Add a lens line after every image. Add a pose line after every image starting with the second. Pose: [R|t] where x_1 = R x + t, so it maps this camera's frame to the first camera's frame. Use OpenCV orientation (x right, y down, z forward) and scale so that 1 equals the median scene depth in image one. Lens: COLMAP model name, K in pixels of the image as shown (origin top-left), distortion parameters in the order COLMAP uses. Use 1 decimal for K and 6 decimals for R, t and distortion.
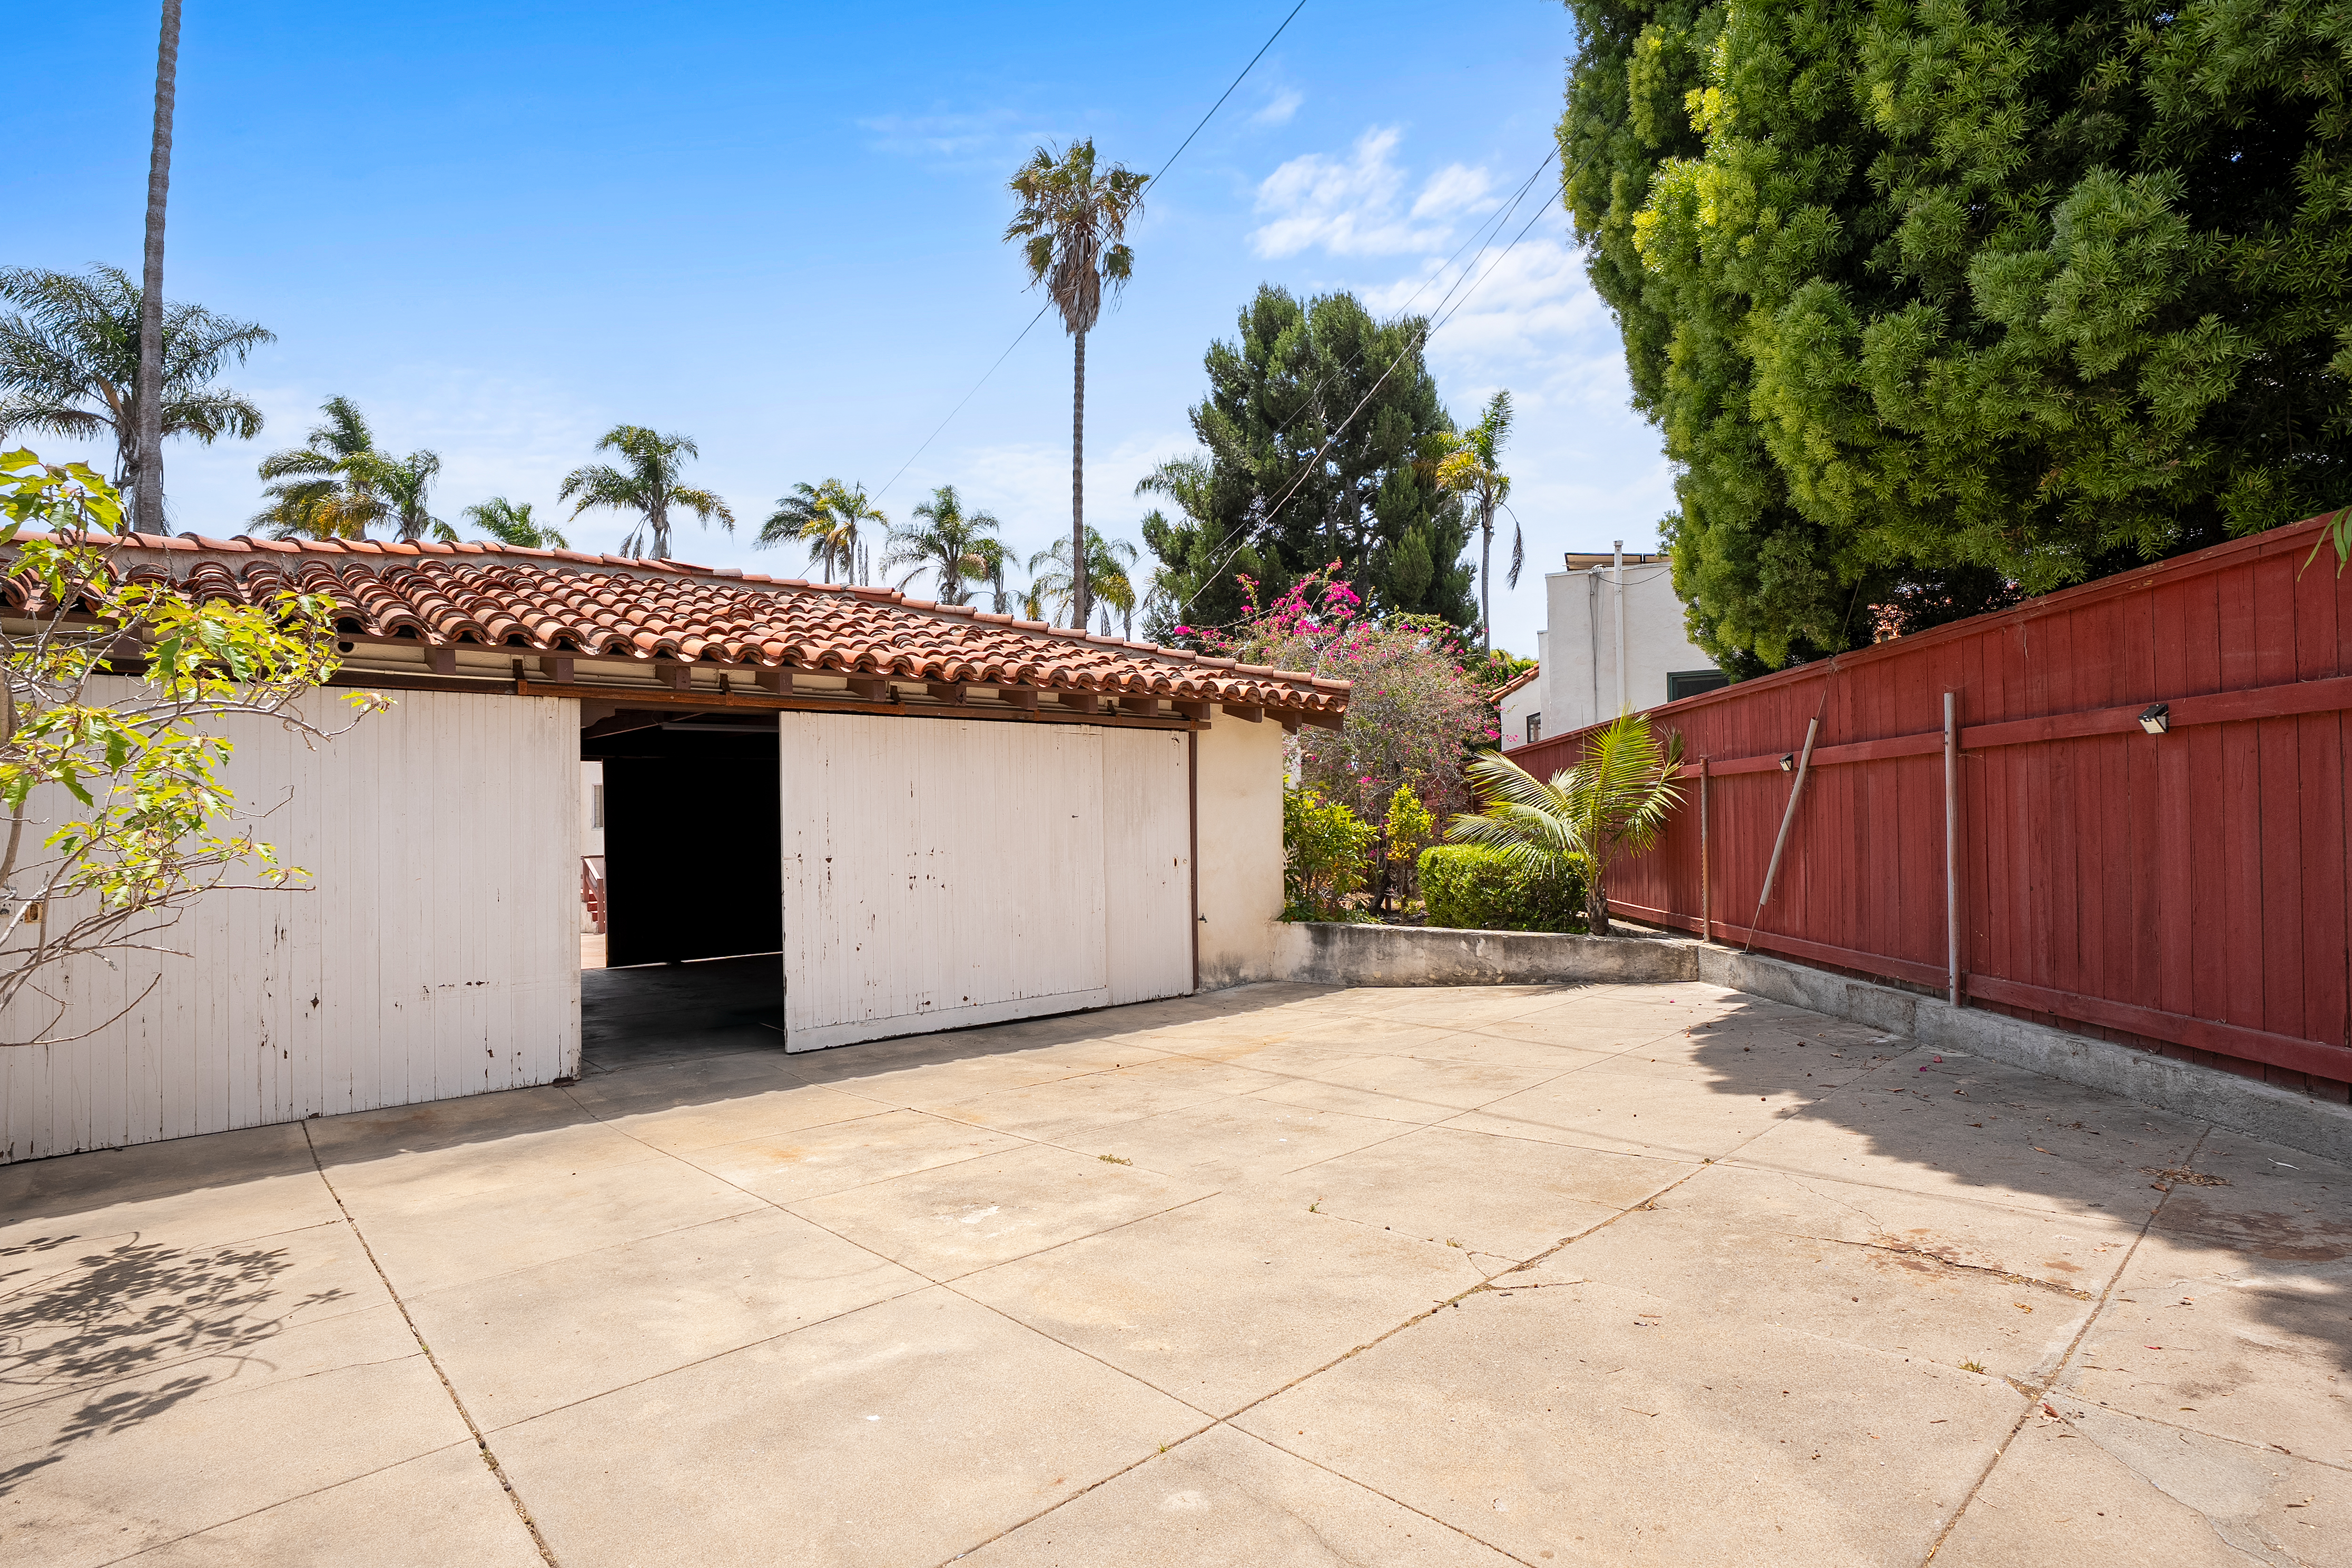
lens RADIAL K [[1154.8, 0, 1176.0], [0, 1154.8, 784.0], [0, 0, 1]] dist [-0.002169, 0.000146]
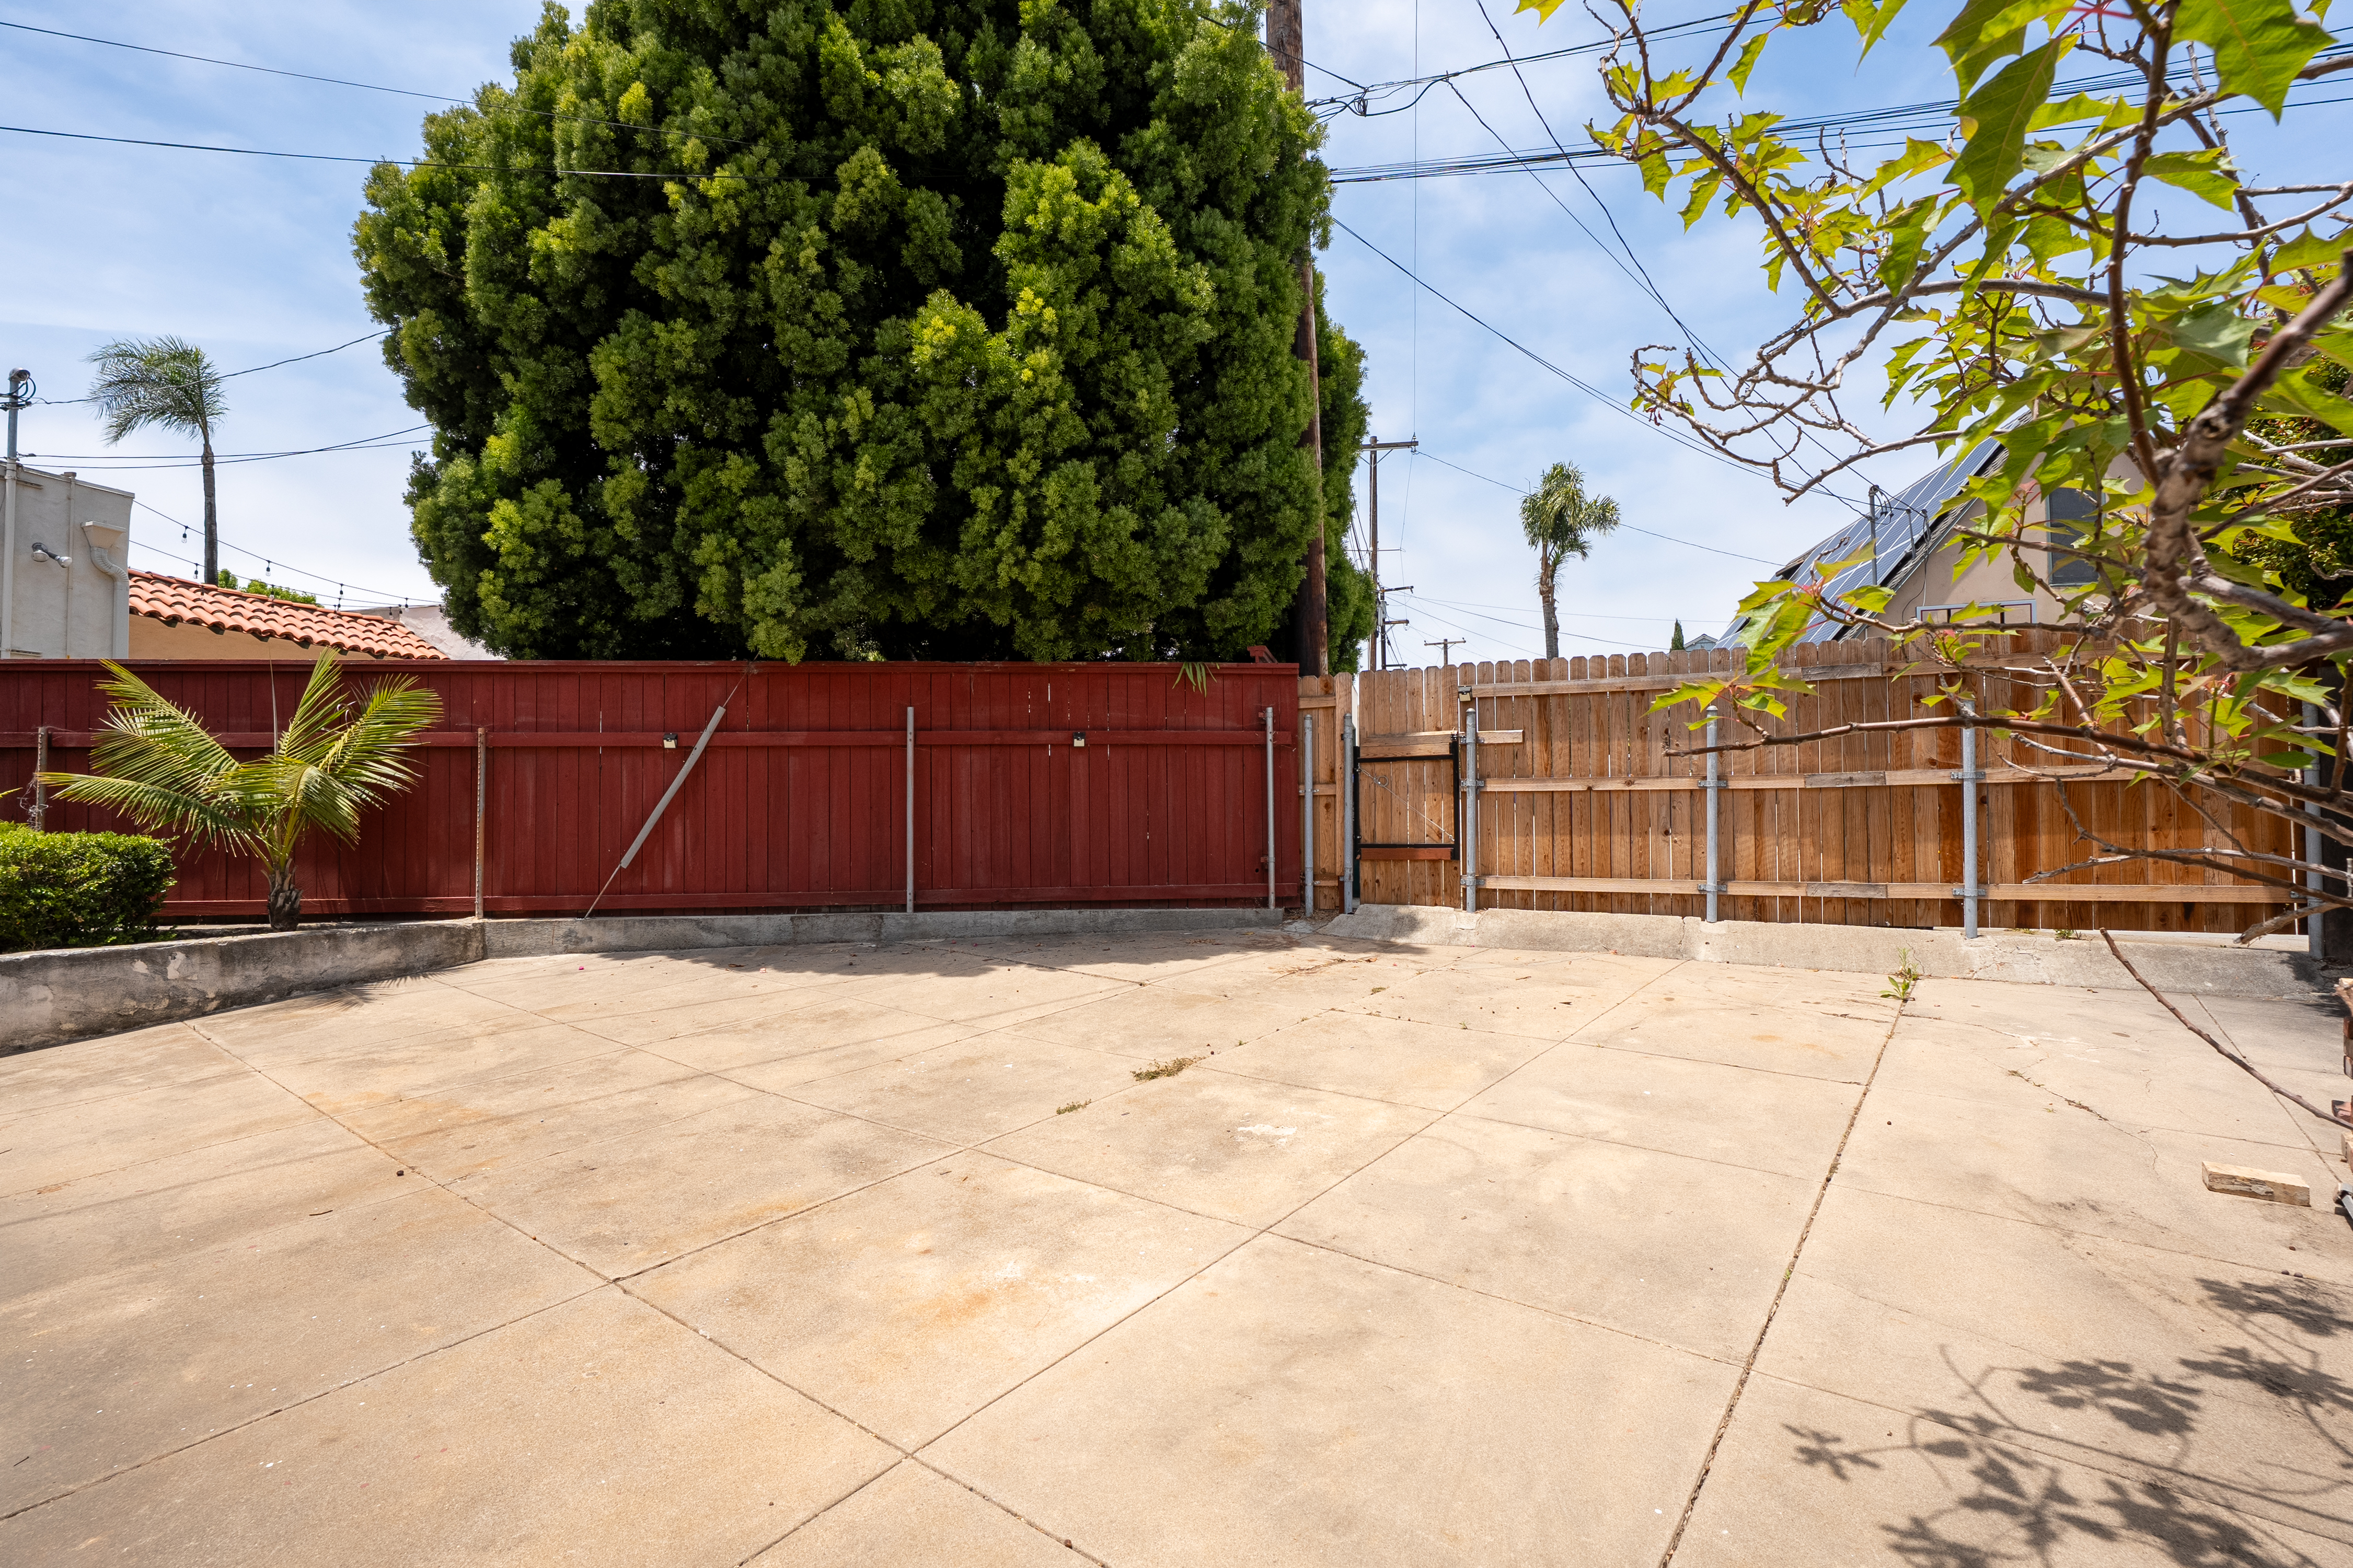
lens RADIAL K [[1052.0, 0, 1178.3], [0, 1052.0, 839.5], [0, 0, 1]] dist [-0.038414, 0.009132]
pose [[-0.180540, 0.002251, 0.983565, -0.906204], [-0.025223, 0.999658, -0.006917, 0.115240], [-0.983244, -0.026057, -0.180421, 1.084076]]
